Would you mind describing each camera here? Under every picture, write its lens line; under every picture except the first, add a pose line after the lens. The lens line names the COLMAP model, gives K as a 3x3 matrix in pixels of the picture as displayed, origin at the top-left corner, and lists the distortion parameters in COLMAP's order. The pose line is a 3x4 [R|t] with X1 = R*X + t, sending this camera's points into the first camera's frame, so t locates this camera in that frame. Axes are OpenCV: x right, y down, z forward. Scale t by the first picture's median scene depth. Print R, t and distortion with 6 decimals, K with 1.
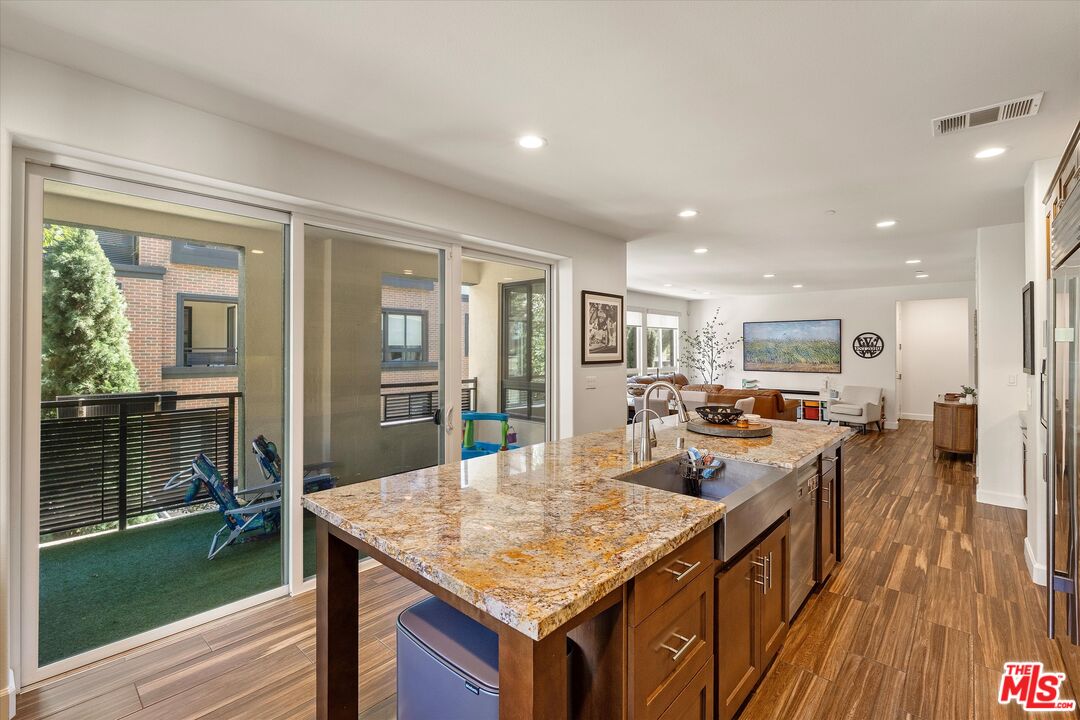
lens RADIAL K [[473.4, 0, 538.6], [0, 473.4, 352.1], [0, 0, 1]] dist [-0.007772, -0.000276]
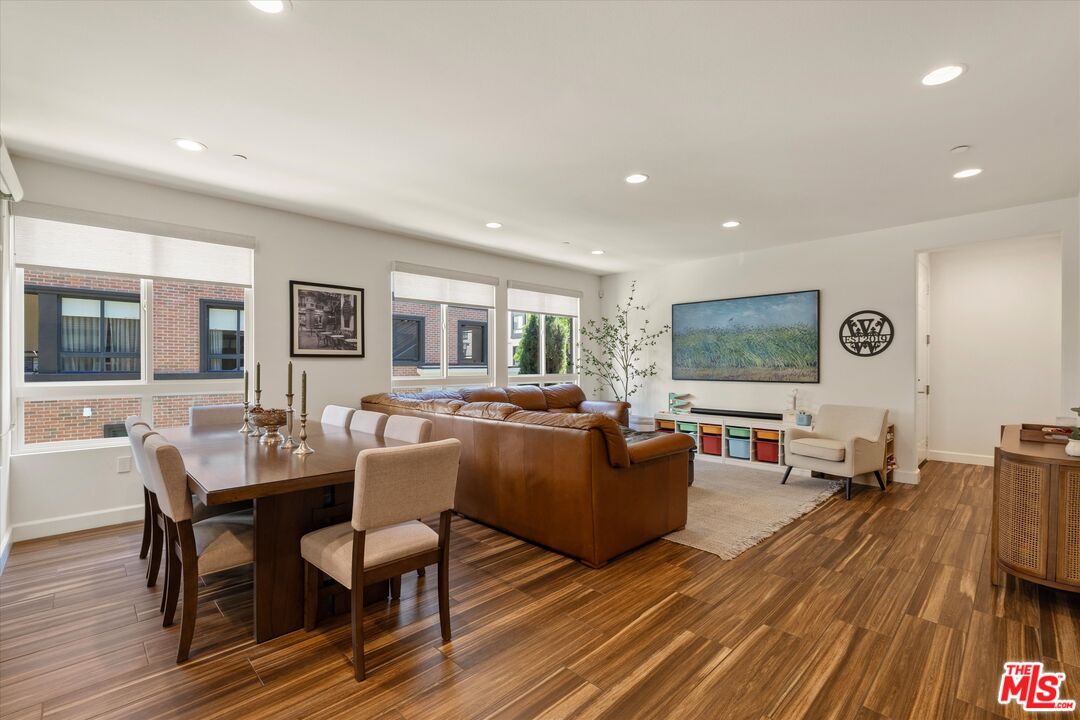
lens RADIAL K [[473.4, 0, 537.3], [0, 473.4, 371.1], [0, 0, 1]] dist [-0.007772, -0.000276]
pose [[0.998369, 0.000772, -0.057082, 0.341677], [-0.000294, 0.999965, 0.008378, 0.026516], [0.057086, -0.008348, 0.998334, 0.417450]]
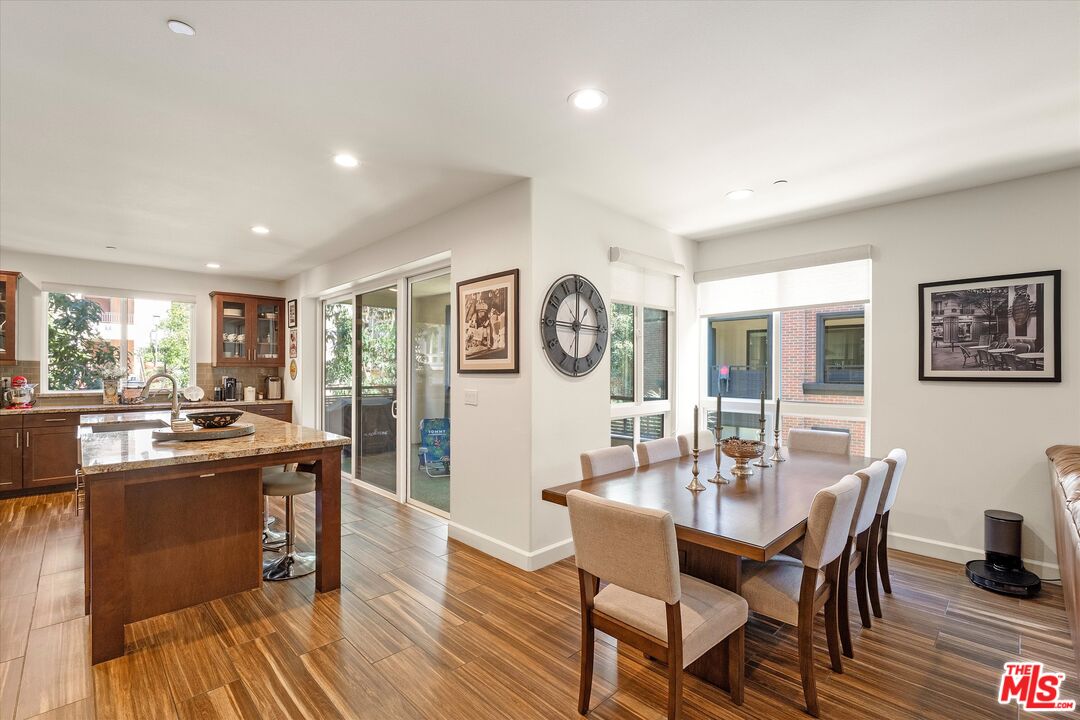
lens RADIAL K [[473.4, 0, 542.2], [0, 473.4, 370.8], [0, 0, 1]] dist [-0.007772, -0.000276]
pose [[-0.048028, 0.001057, -0.998845, 0.460816], [-0.008375, 0.999964, 0.001461, 0.009865], [0.998811, 0.008435, -0.048018, 0.602992]]
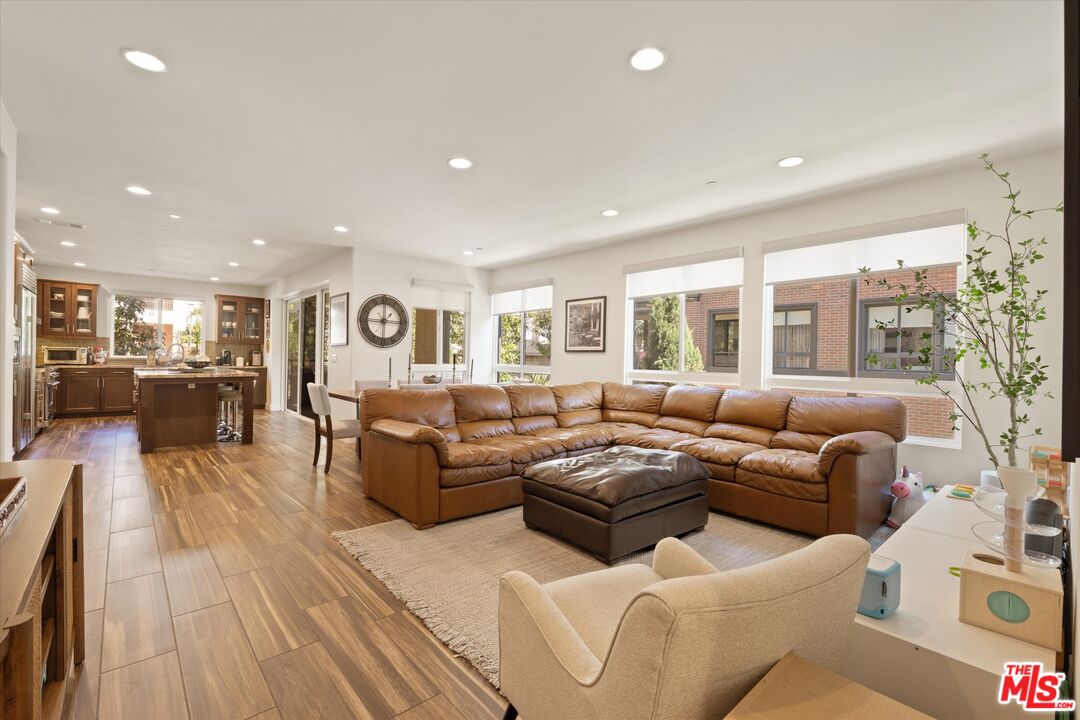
lens RADIAL K [[473.4, 0, 545.8], [0, 473.4, 359.4], [0, 0, 1]] dist [-0.007772, -0.000276]
pose [[-0.094121, -0.000067, -0.995561, 0.787984], [-0.023352, 0.999725, 0.002141, 0.026339], [0.995287, 0.023450, -0.094097, 0.936762]]
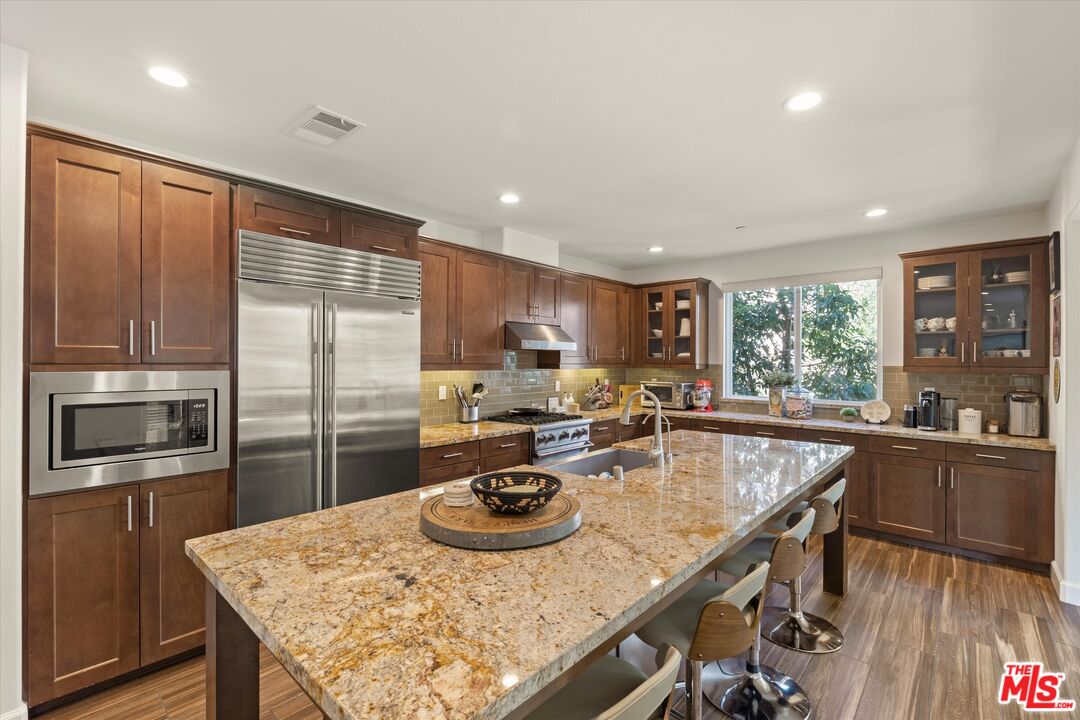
lens RADIAL K [[473.4, 0, 537.6], [0, 473.4, 362.8], [0, 0, 1]] dist [-0.007772, -0.000276]
pose [[-0.999987, -0.005094, -0.000265, 0.125774], [-0.005096, 0.999947, 0.008973, -0.002563], [0.000219, 0.008975, -0.999960, 0.526371]]
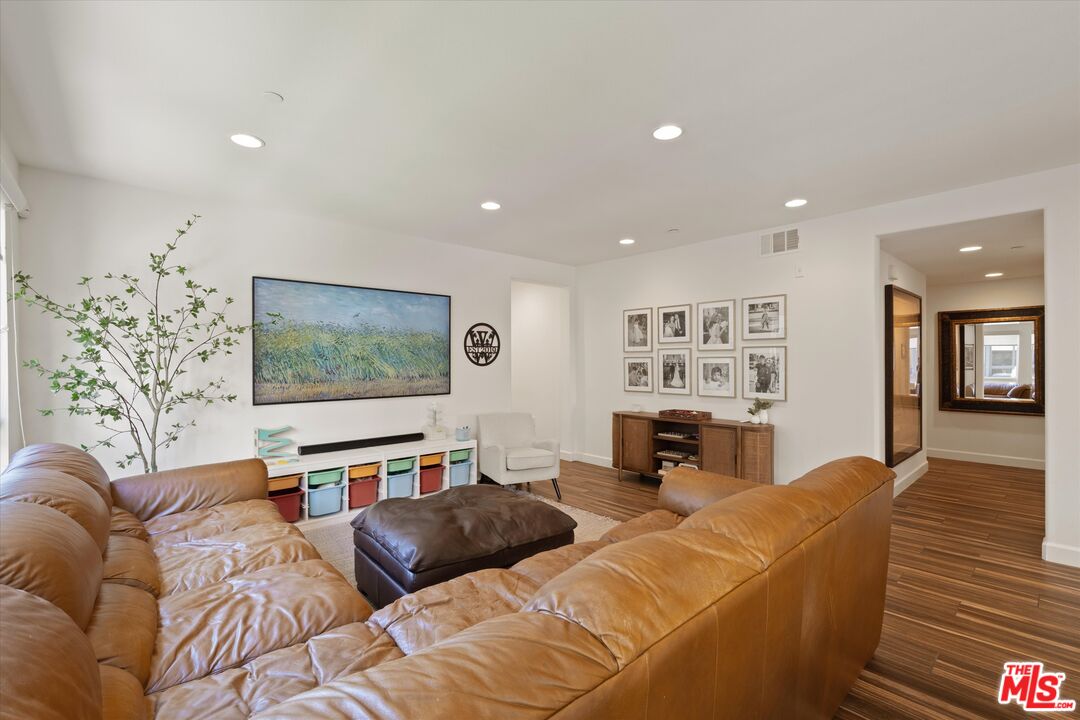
lens RADIAL K [[473.4, 0, 545.3], [0, 473.4, 360.4], [0, 0, 1]] dist [-0.007772, -0.000276]
pose [[0.098001, -0.001386, 0.995185, 0.104100], [0.008627, 0.999963, 0.000543, 0.006600], [-0.995149, 0.008532, 0.098009, 0.872018]]
